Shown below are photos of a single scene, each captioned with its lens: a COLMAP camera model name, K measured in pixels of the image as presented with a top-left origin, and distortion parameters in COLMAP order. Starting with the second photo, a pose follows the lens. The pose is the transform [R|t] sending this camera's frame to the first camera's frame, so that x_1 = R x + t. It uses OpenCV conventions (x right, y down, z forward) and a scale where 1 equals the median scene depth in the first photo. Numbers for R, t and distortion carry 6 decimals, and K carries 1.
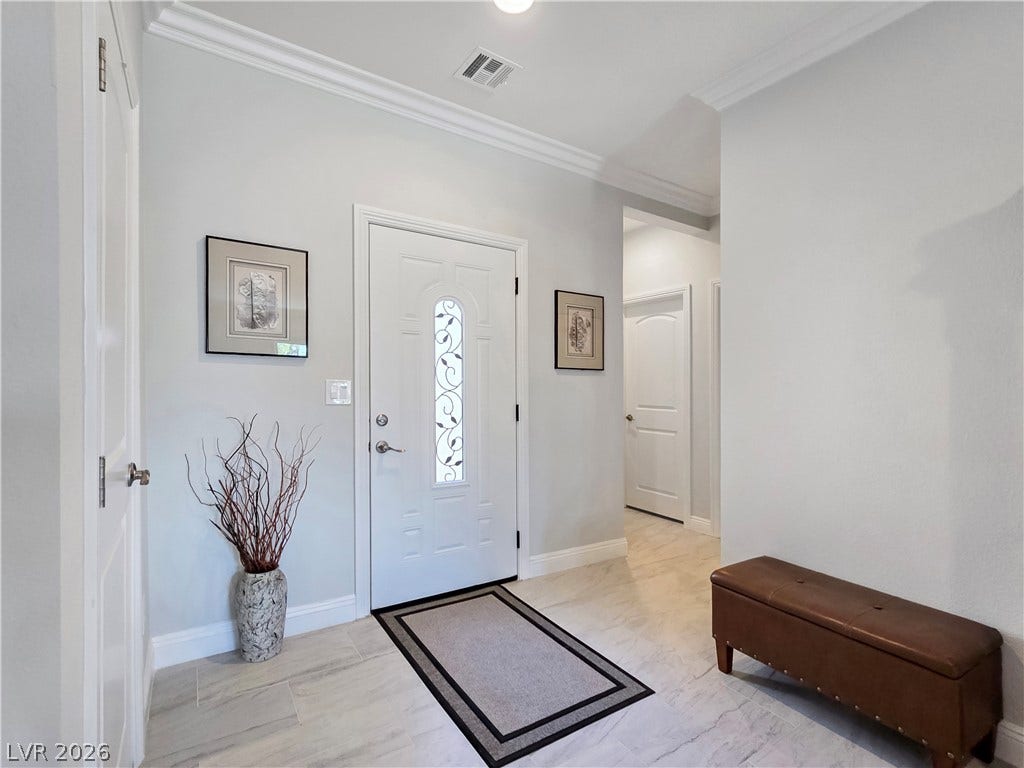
lens RADIAL K [[486.1, 0, 508.3], [0, 486.1, 398.7], [0, 0, 1]] dist [0.024631, -0.000536]
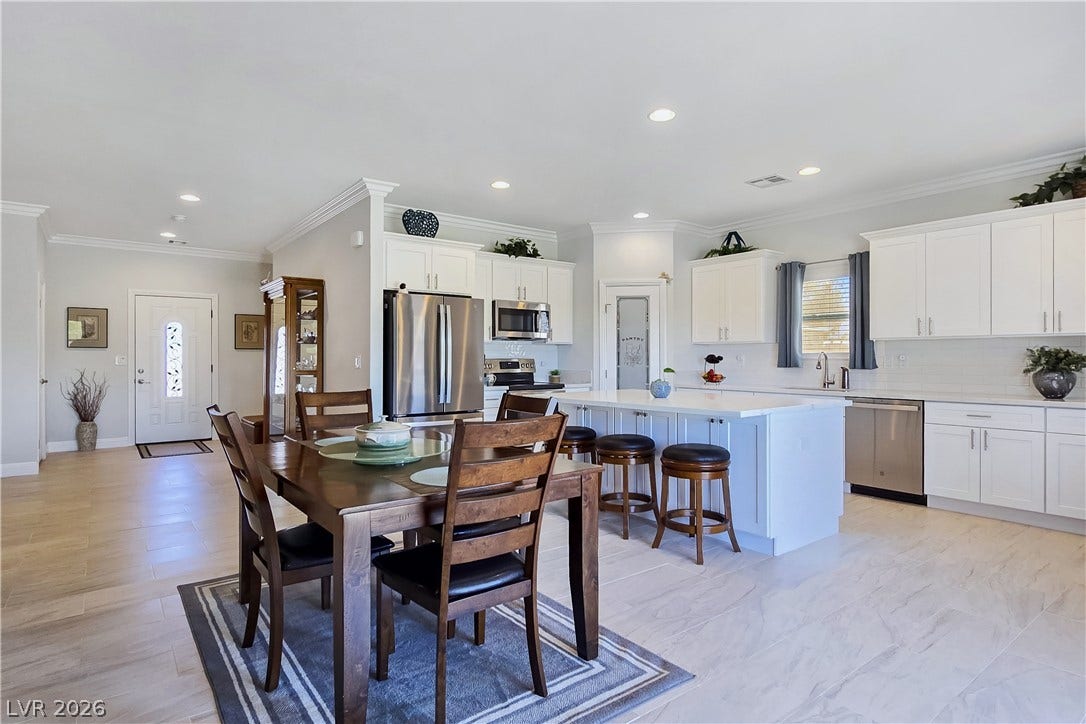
lens RADIAL K [[588.8, 0, 536.6], [0, 588.8, 359.5], [0, 0, 1]] dist [0.003539, 0.000392]
pose [[0.997413, -0.013194, 0.070665, 1.620859], [0.014445, 0.999747, -0.017222, 0.067620], [-0.070420, 0.018198, 0.997351, -2.276936]]
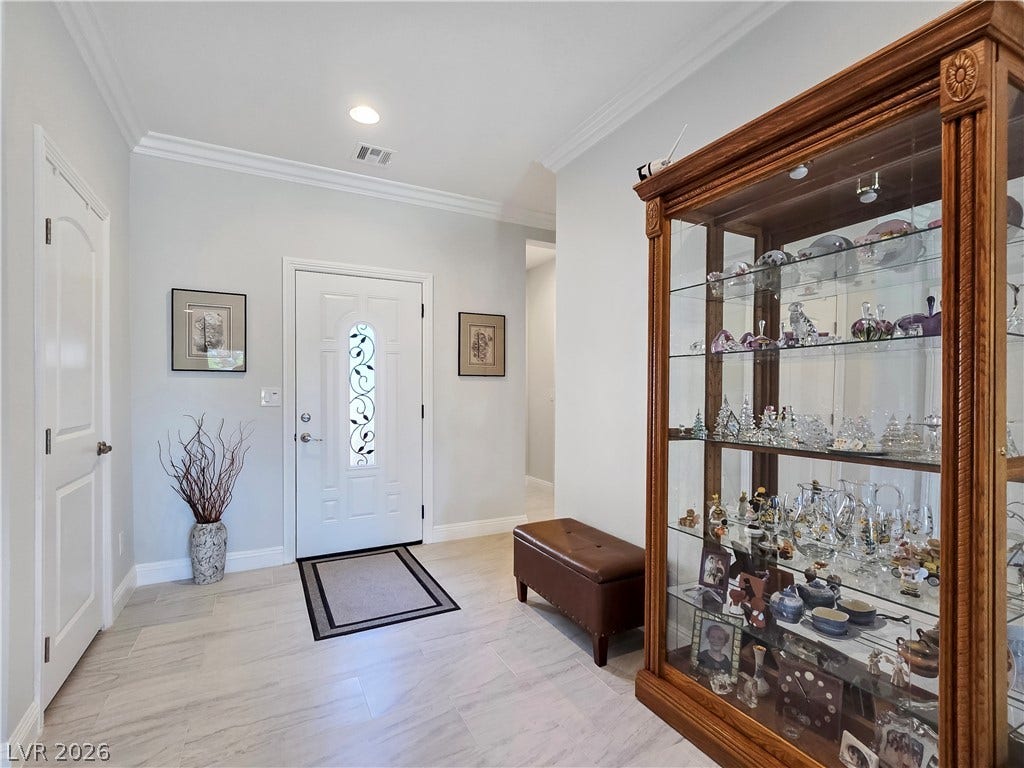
lens RADIAL K [[486.1, 0, 498.0], [0, 486.1, 400.1], [0, 0, 1]] dist [0.024631, -0.000536]
pose [[0.993423, -0.009933, -0.114070, 0.419748], [0.009253, 0.999936, -0.006483, 0.010670], [0.114127, 0.005385, 0.993452, -0.269121]]
